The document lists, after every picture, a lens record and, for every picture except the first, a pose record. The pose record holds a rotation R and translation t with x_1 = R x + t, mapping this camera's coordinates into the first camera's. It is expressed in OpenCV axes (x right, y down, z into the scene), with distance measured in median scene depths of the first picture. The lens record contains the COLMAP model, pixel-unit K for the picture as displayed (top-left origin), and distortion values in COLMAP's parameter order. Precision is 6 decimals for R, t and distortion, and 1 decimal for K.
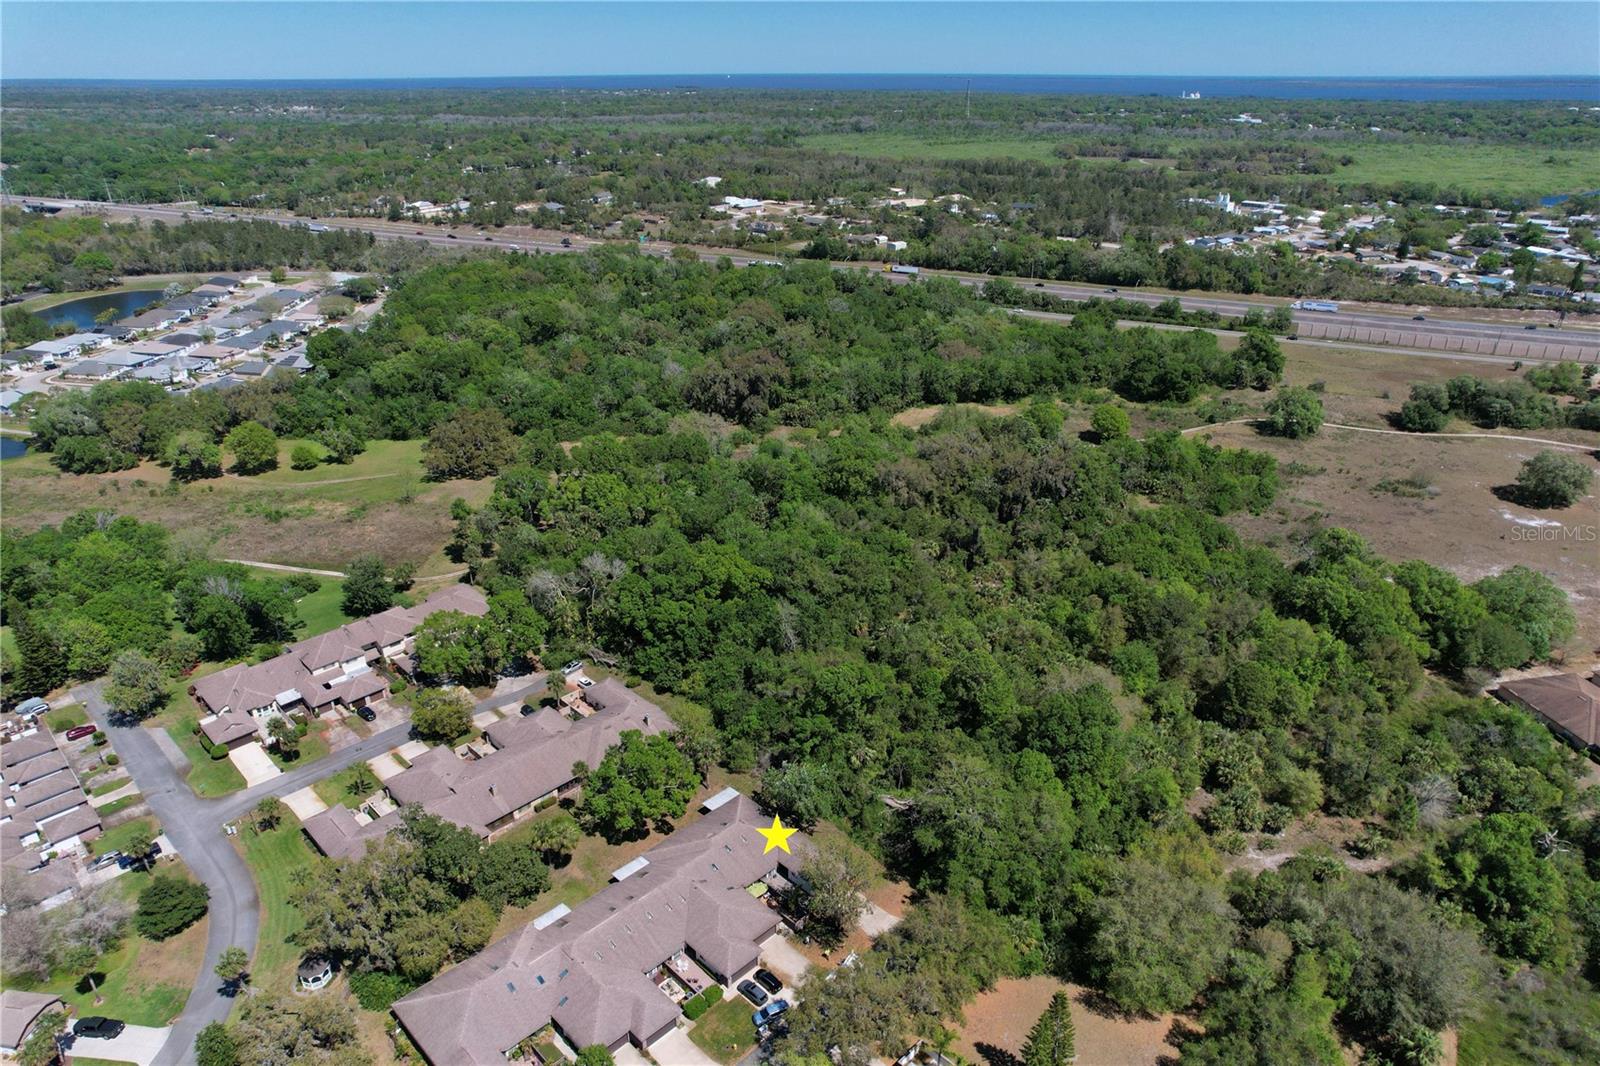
lens RADIAL K [[1022.1, 0, 798.6], [0, 1022.1, 543.1], [0, 0, 1]] dist [-0.070469, 0.064720]
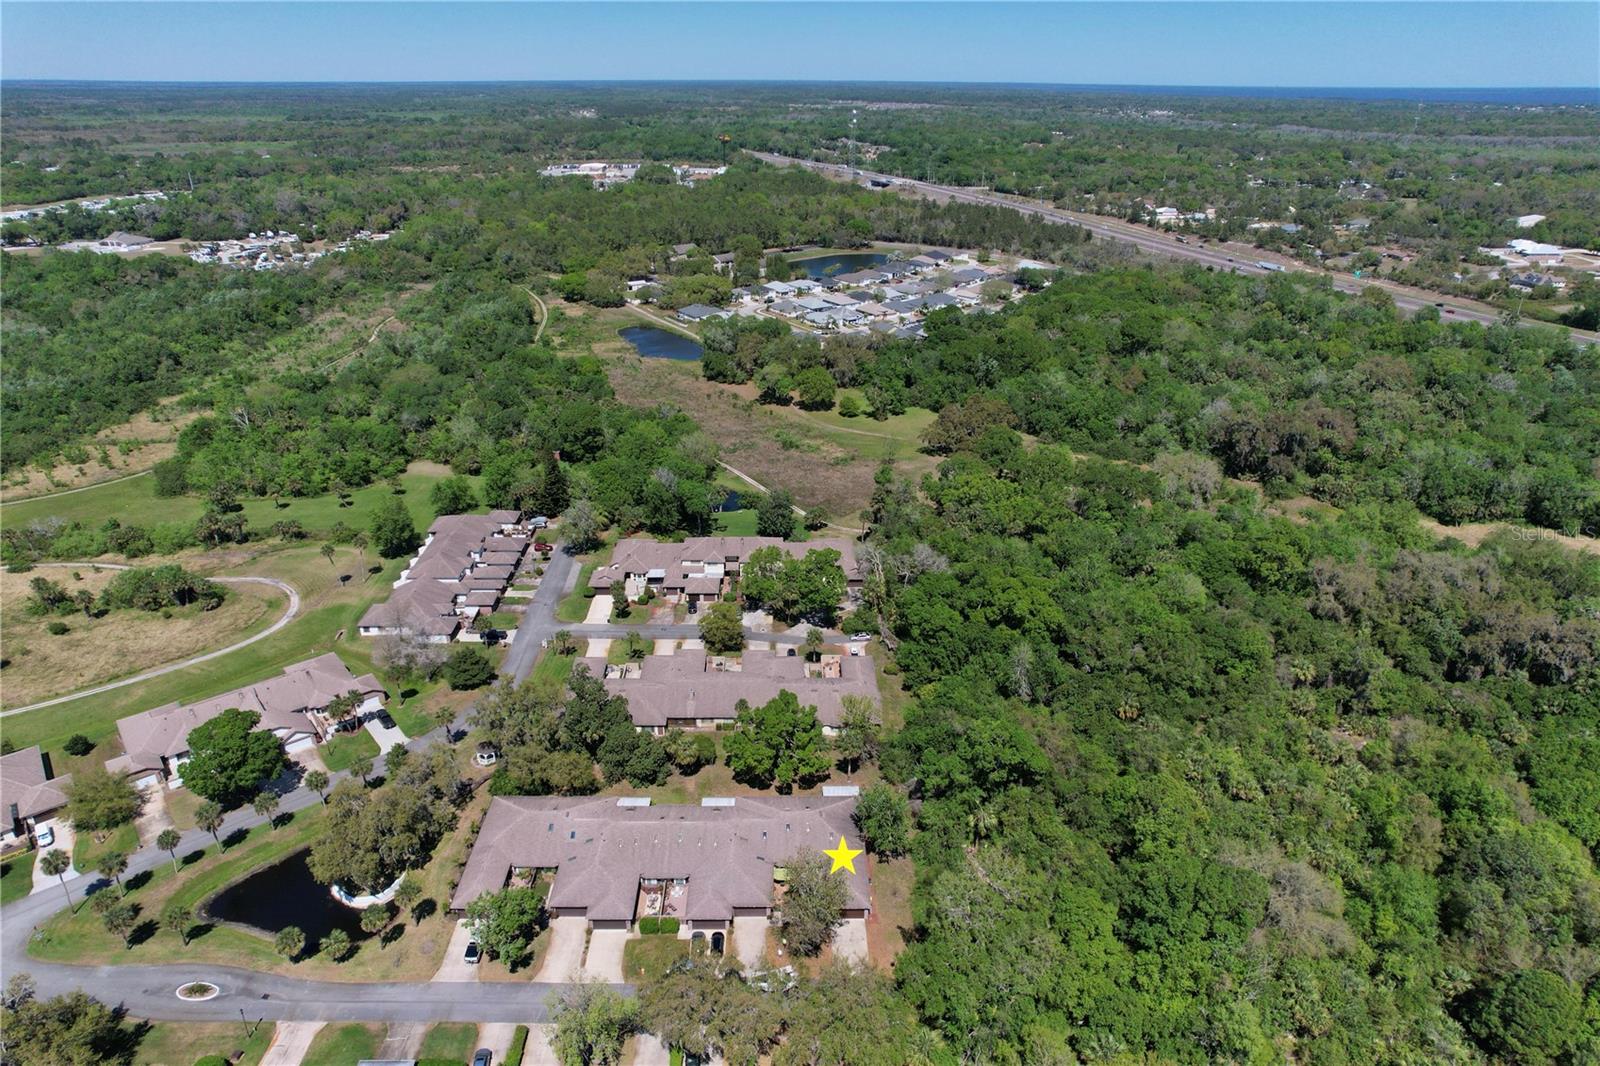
lens RADIAL K [[1022.1, 0, 798.6], [0, 1022.1, 543.1], [0, 0, 1]] dist [-0.070469, 0.064720]
pose [[0.716349, 0.298262, -0.630781, 0.220554], [-0.302165, 0.947472, 0.104853, -0.037015], [0.628920, 0.115488, 0.768844, 0.078100]]
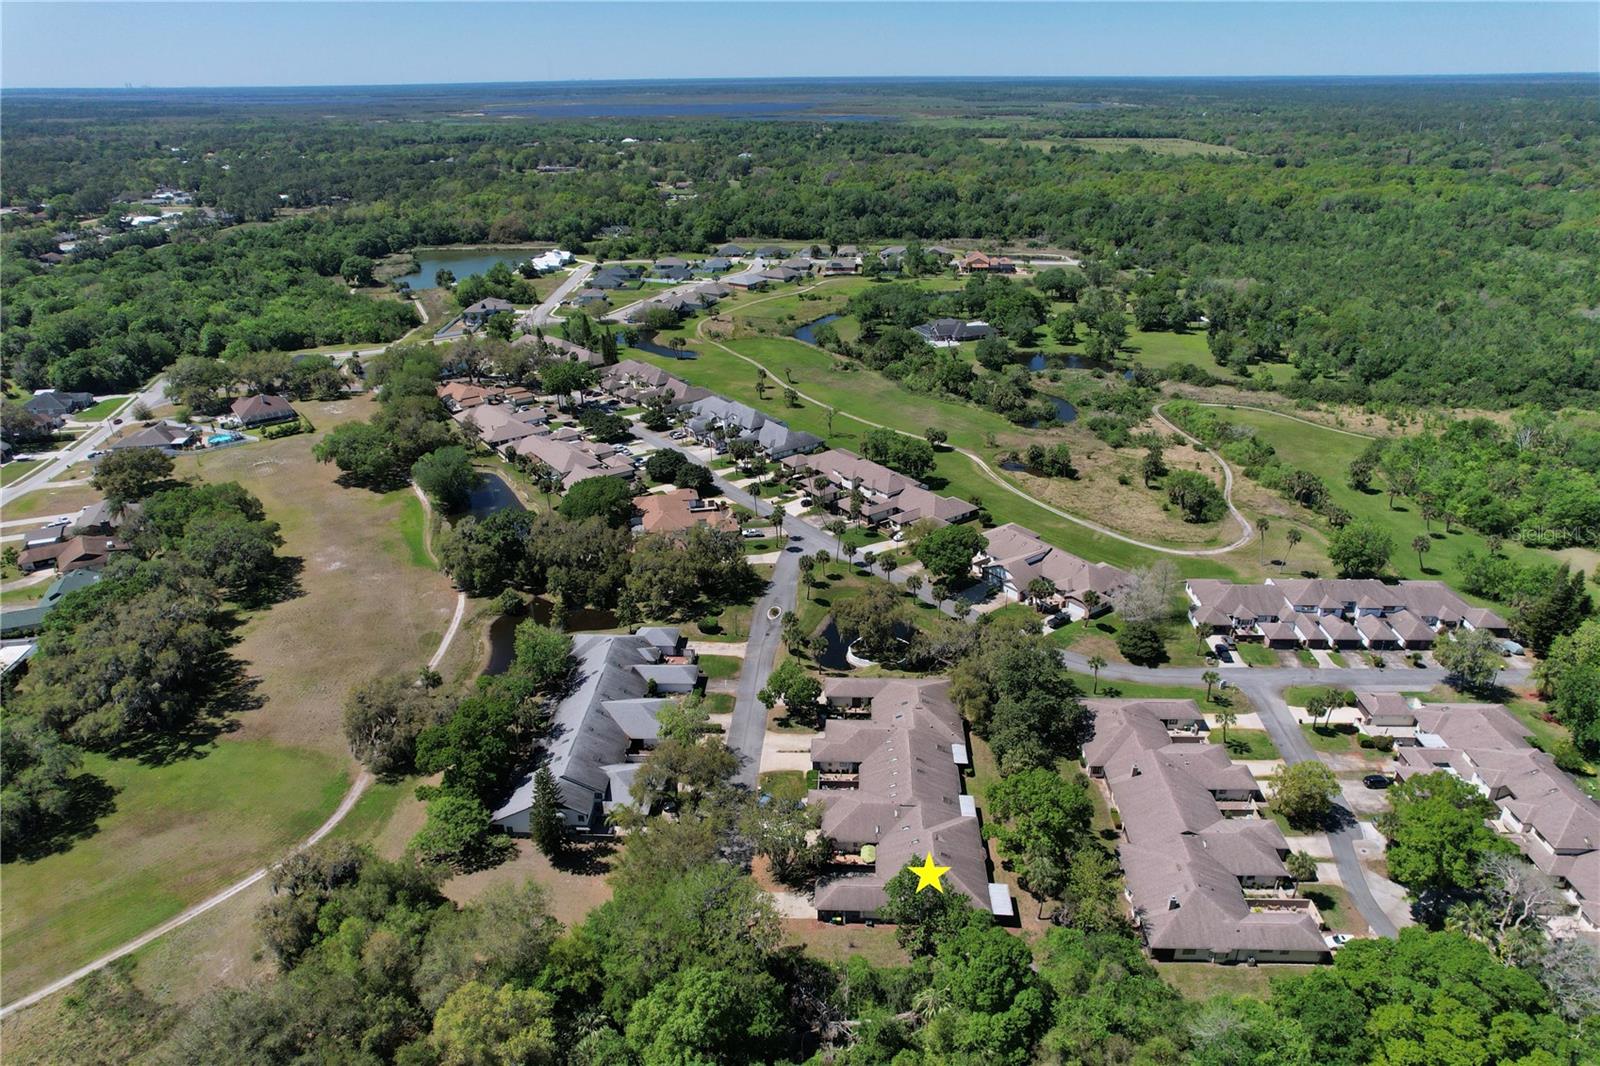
lens RADIAL K [[1022.1, 0, 798.6], [0, 1022.1, 543.1], [0, 0, 1]] dist [-0.070469, 0.064720]
pose [[-0.740092, 0.293205, -0.605223, 0.233560], [-0.276406, 0.687803, 0.671213, -0.236174], [0.613077, 0.664046, -0.427994, 0.508429]]
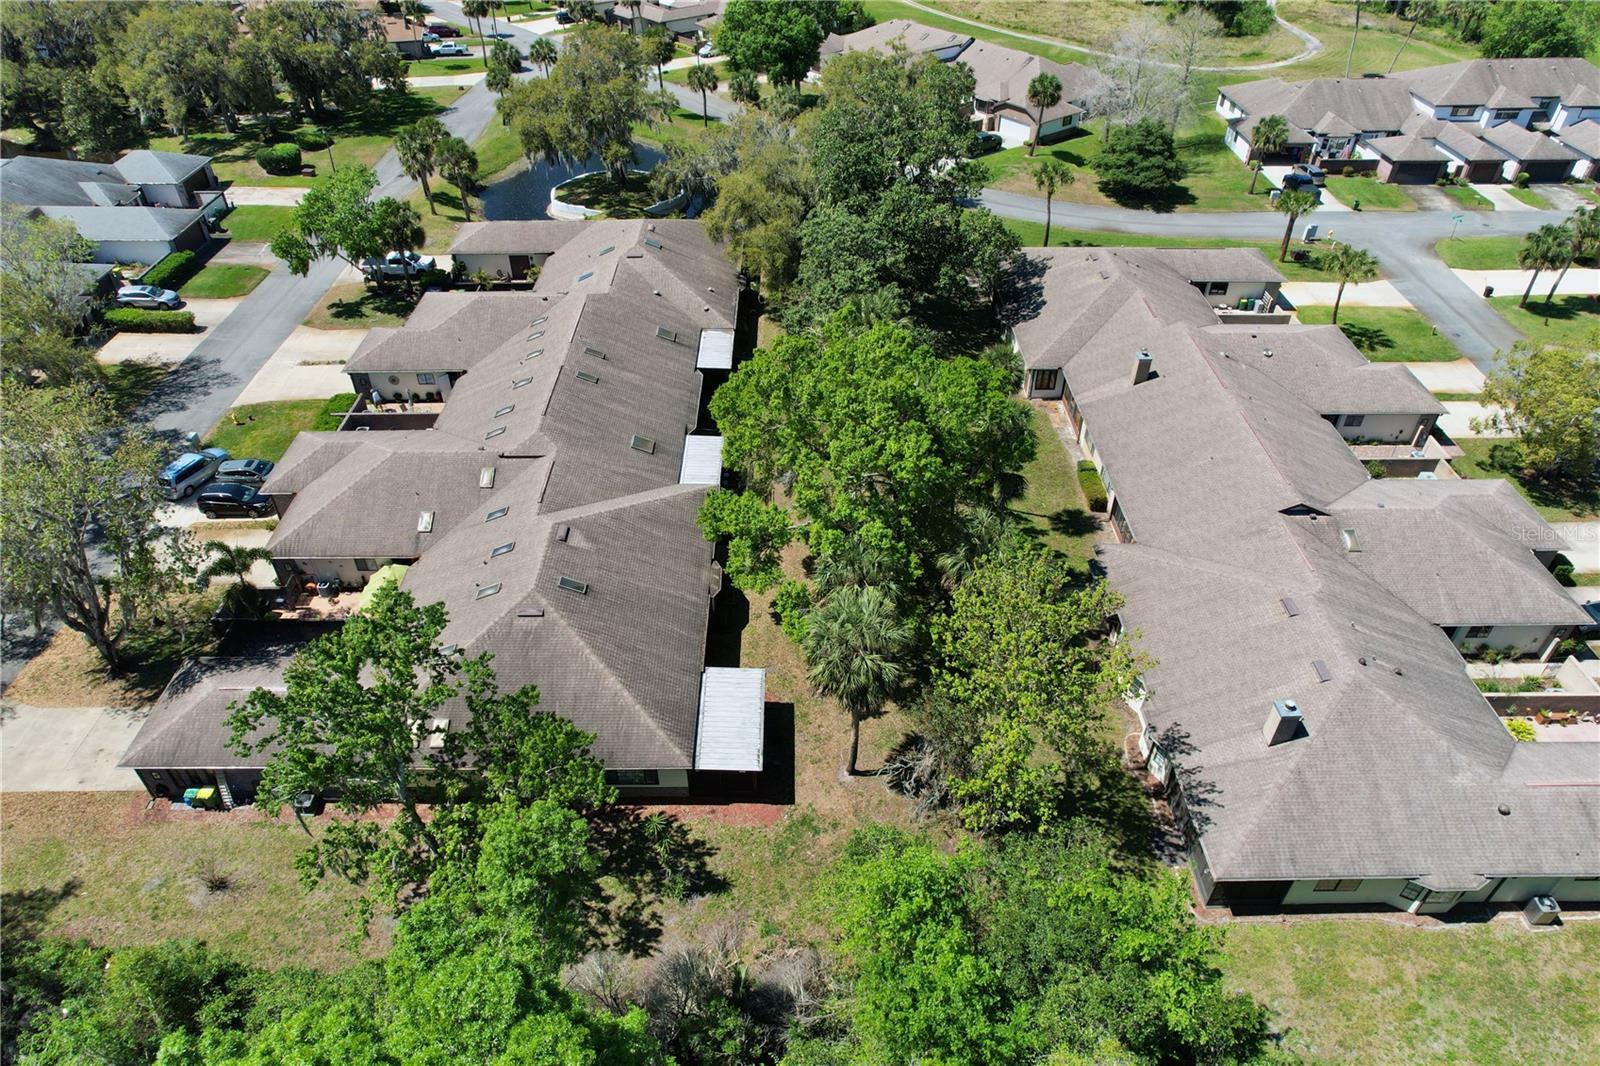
lens RADIAL K [[1014.6, 0, 802.8], [0, 1014.6, 550.5], [0, 0, 1]] dist [-0.039253, 0.040890]
pose [[-0.699564, 0.453858, -0.551926, 0.020248], [-0.307767, 0.505705, 0.805942, 0.000493], [0.644895, 0.733673, -0.214091, 0.496696]]
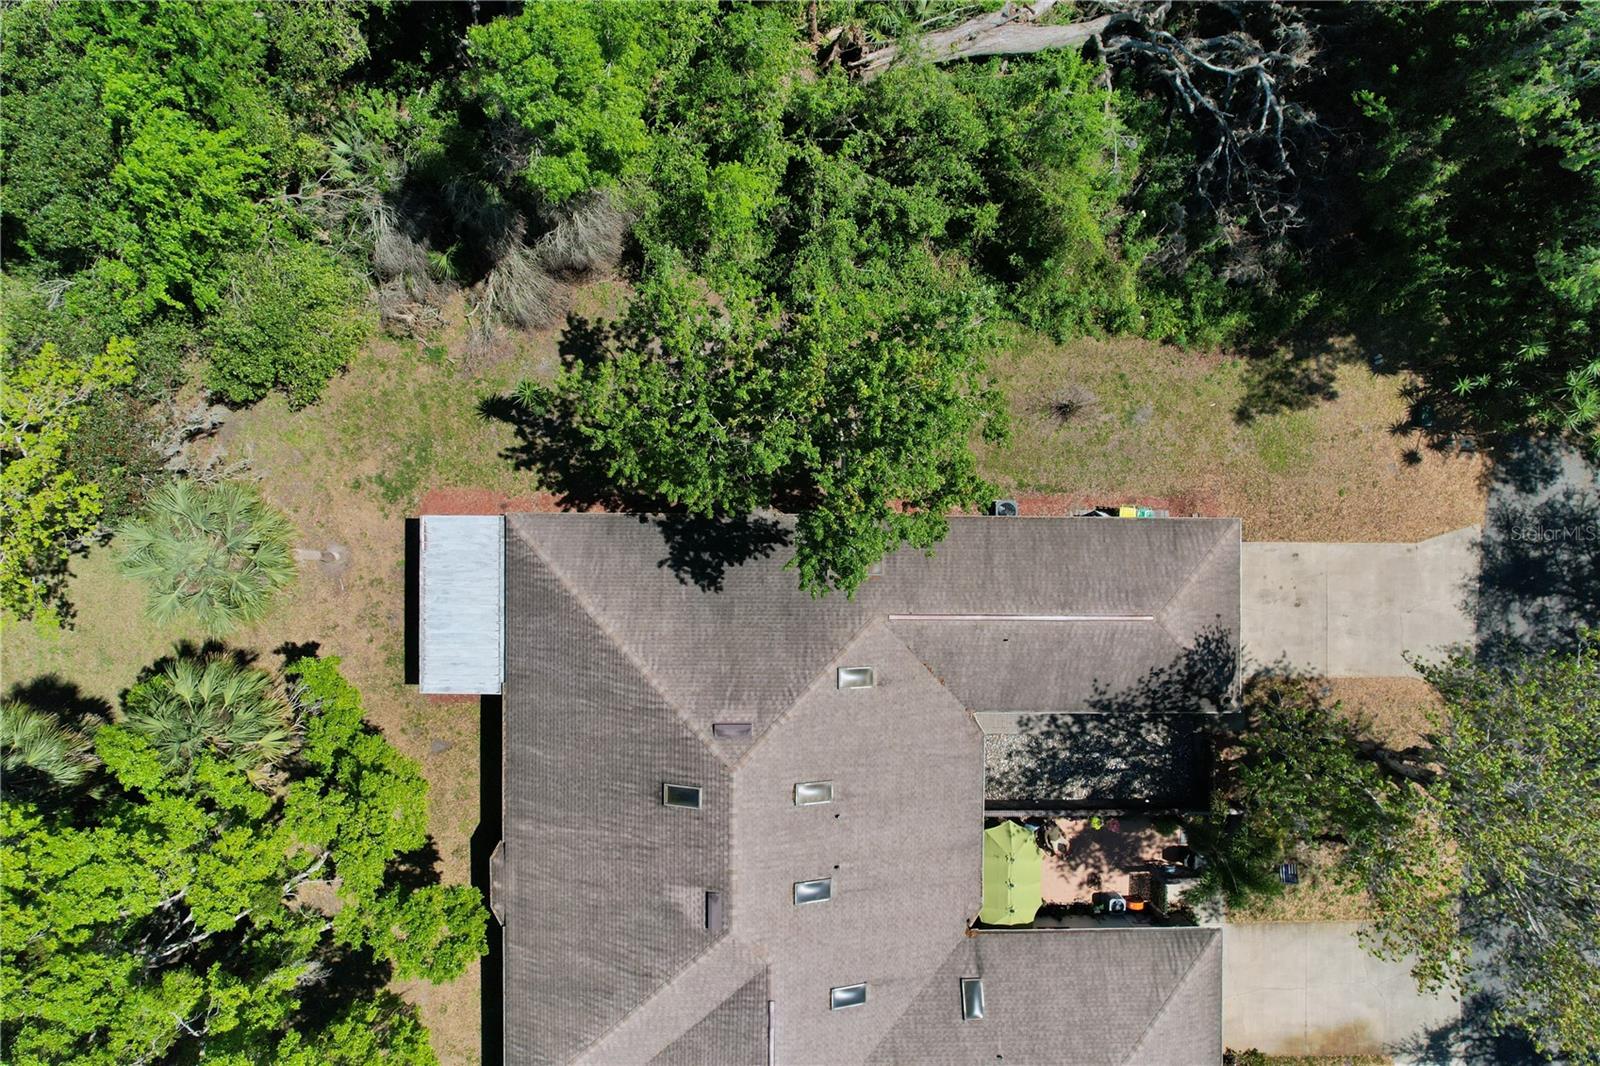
lens RADIAL K [[1041.9, 0, 805.9], [0, 1041.9, 536.1], [0, 0, 1]] dist [-0.068479, 0.072102]
pose [[0.708208, -0.705732, 0.019601, -0.009775], [0.280507, 0.306752, 0.909516, 0.036235], [-0.647887, -0.638628, 0.415207, 0.419459]]
